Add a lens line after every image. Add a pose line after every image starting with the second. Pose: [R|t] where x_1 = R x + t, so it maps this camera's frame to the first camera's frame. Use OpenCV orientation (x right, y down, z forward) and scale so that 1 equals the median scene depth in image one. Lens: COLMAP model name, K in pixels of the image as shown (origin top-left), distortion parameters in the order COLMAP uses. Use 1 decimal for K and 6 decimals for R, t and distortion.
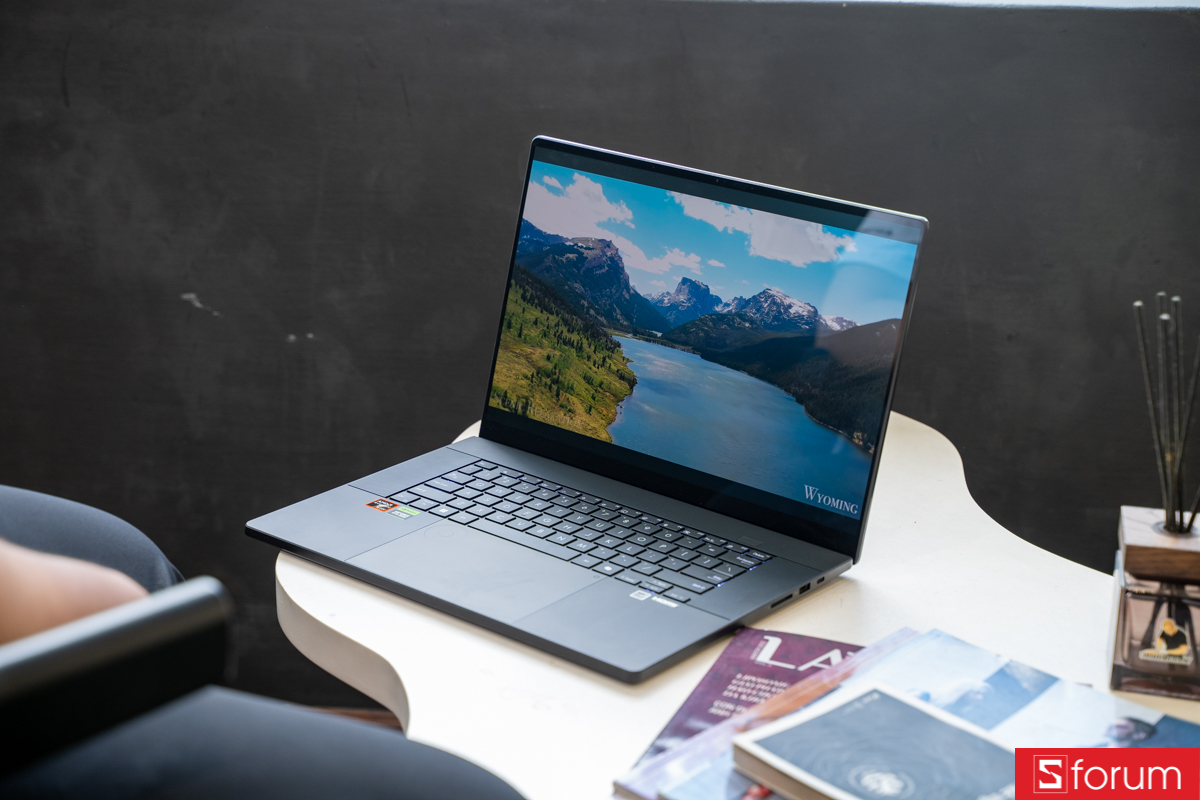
lens RADIAL K [[2317.0, 0, 600.0], [0, 2317.0, 400.0], [0, 0, 1]] dist [0.250999, -0.026738]
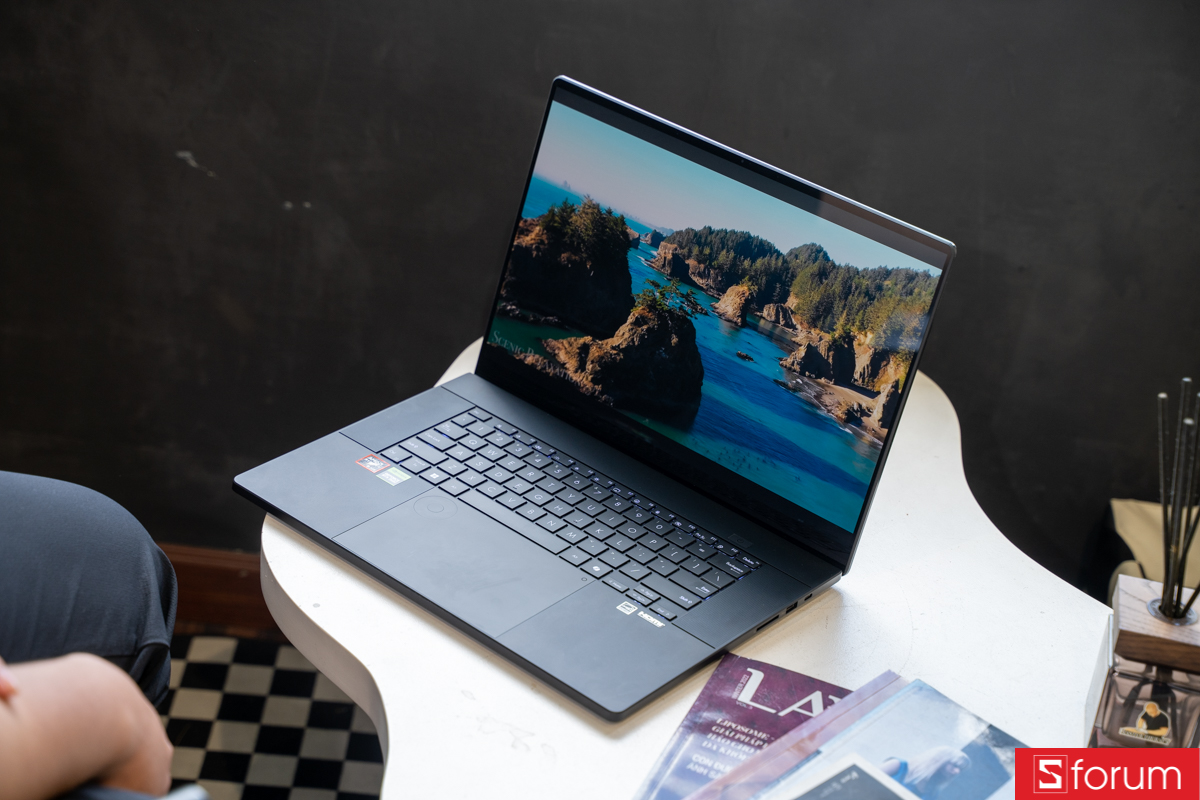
lens RADIAL K [[2317.0, 0, 600.0], [0, 2317.0, 400.0], [0, 0, 1]] dist [0.250999, -0.026738]
pose [[0.996329, 0.083053, 0.020751, -0.021447], [-0.085409, 0.980844, 0.175075, -0.170425], [-0.005813, -0.176204, 0.984336, 0.035635]]
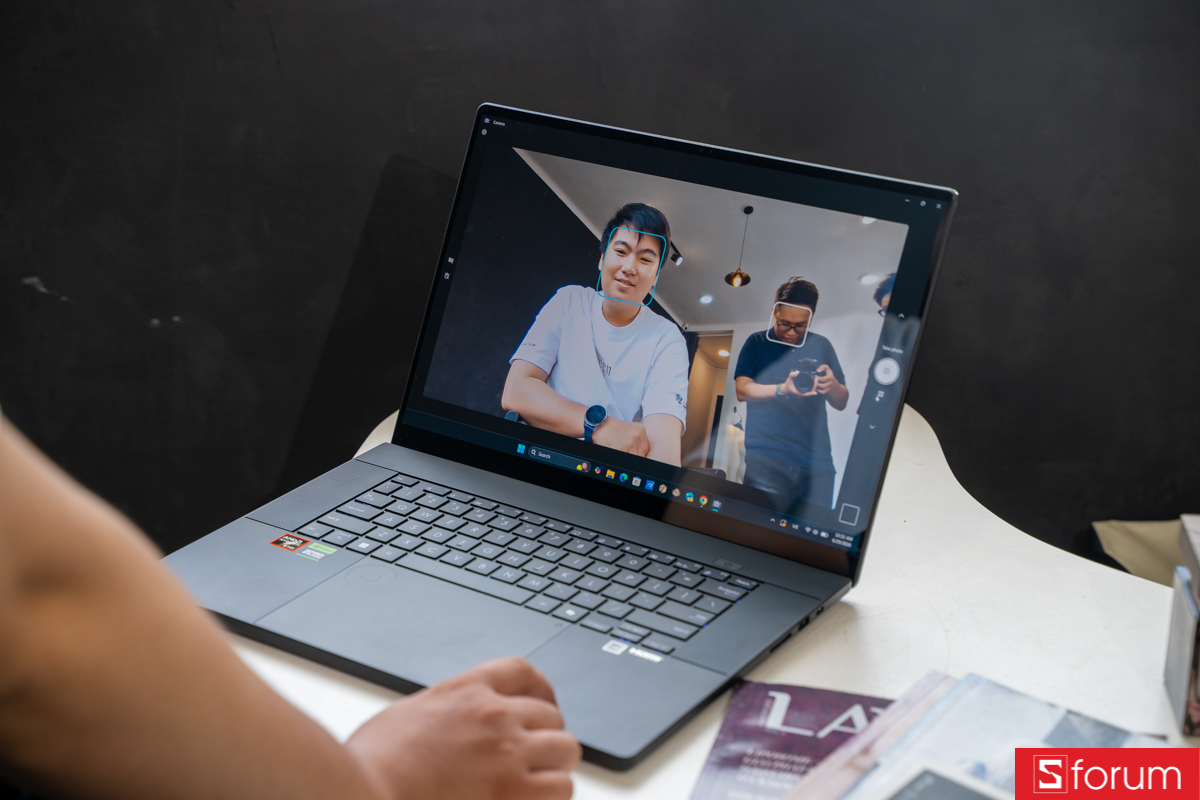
lens RADIAL K [[2185.0, 0, 600.0], [0, 2185.0, 400.0], [0, 0, 1]] dist [0.217066, 0.140598]
pose [[0.995320, -0.052903, 0.080863, -0.045663], [0.048378, 0.997205, 0.056937, -0.048637], [-0.083649, -0.052758, 0.995098, 0.210143]]
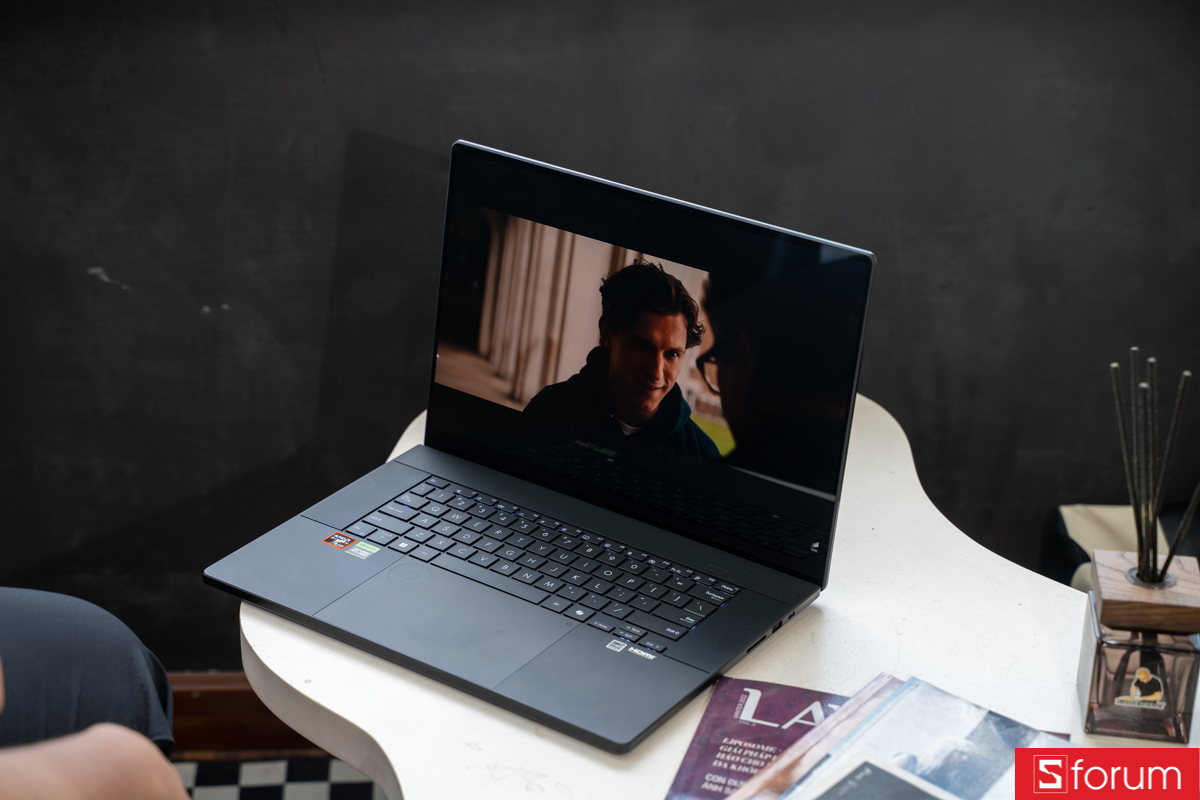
lens RADIAL K [[2438.9, 0, 600.0], [0, 2438.9, 400.0], [0, 0, 1]] dist [0.246004, 0.379233]
pose [[0.996740, -0.034811, 0.072791, -0.060354], [0.025871, 0.992396, 0.120334, -0.142251], [-0.076426, -0.118059, 0.990061, -0.025802]]
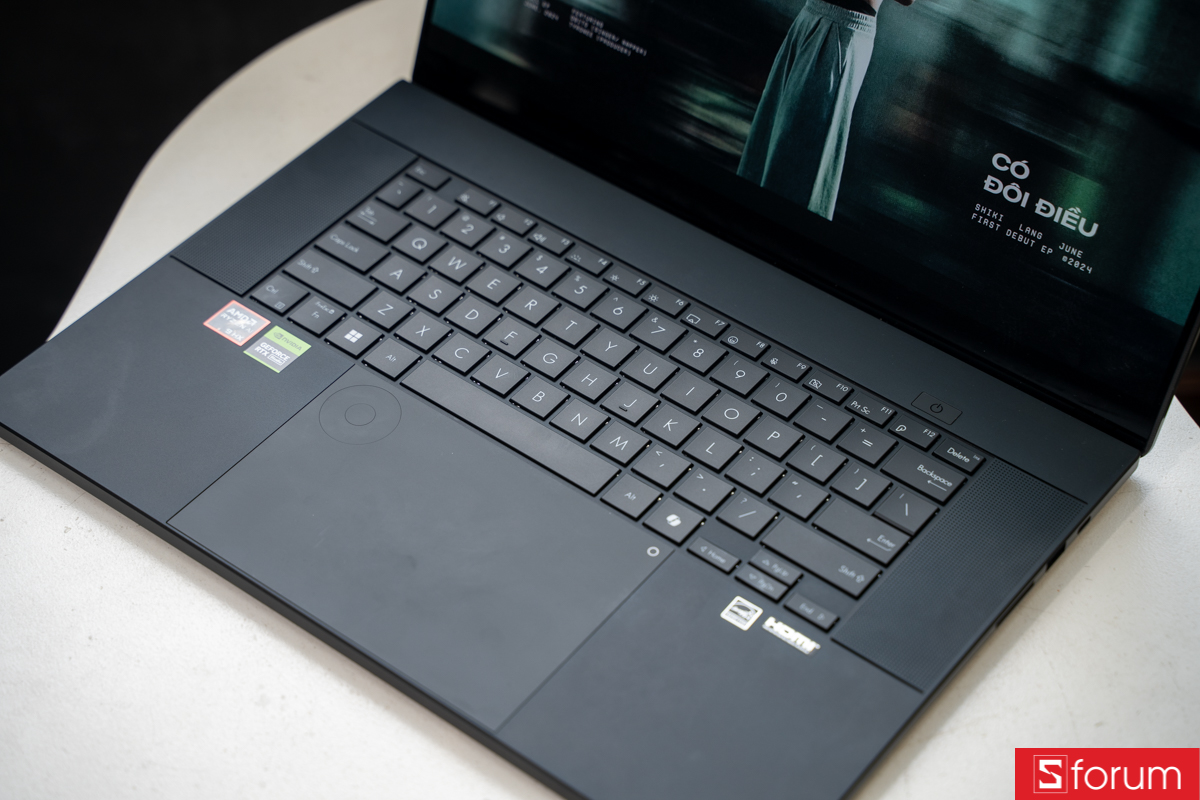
lens RADIAL K [[2438.9, 0, 600.0], [0, 2438.9, 400.0], [0, 0, 1]] dist [0.246004, 0.379233]
pose [[0.999292, -0.037194, -0.005684, -0.008934], [0.035806, 0.893656, 0.447322, -0.195966], [-0.011559, -0.447209, 0.894355, 0.516817]]
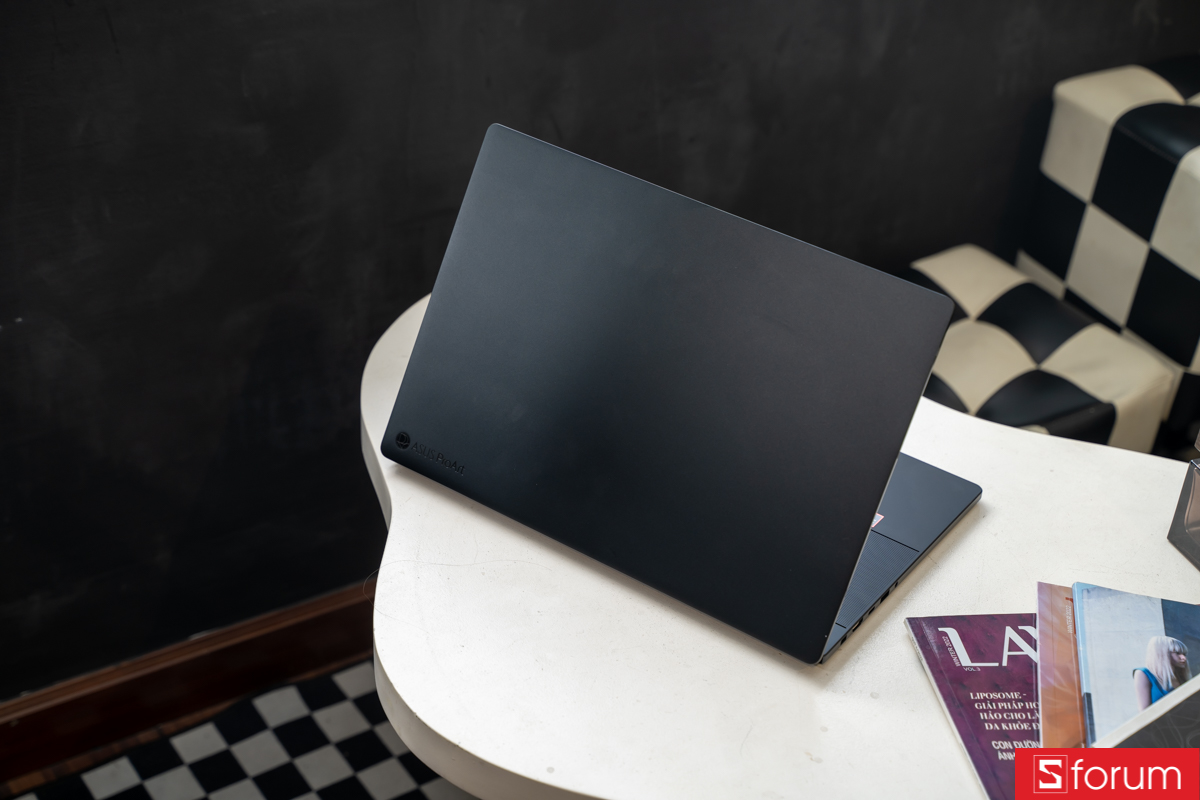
lens RADIAL K [[2005.5, 0, 600.0], [0, 2005.5, 400.0], [0, 0, 1]] dist [0.222994, 0.018102]
pose [[0.825630, -0.290203, 0.483856, -0.420819], [0.137106, 0.935069, 0.326876, -0.283088], [-0.547299, -0.203539, 0.811810, 0.369430]]
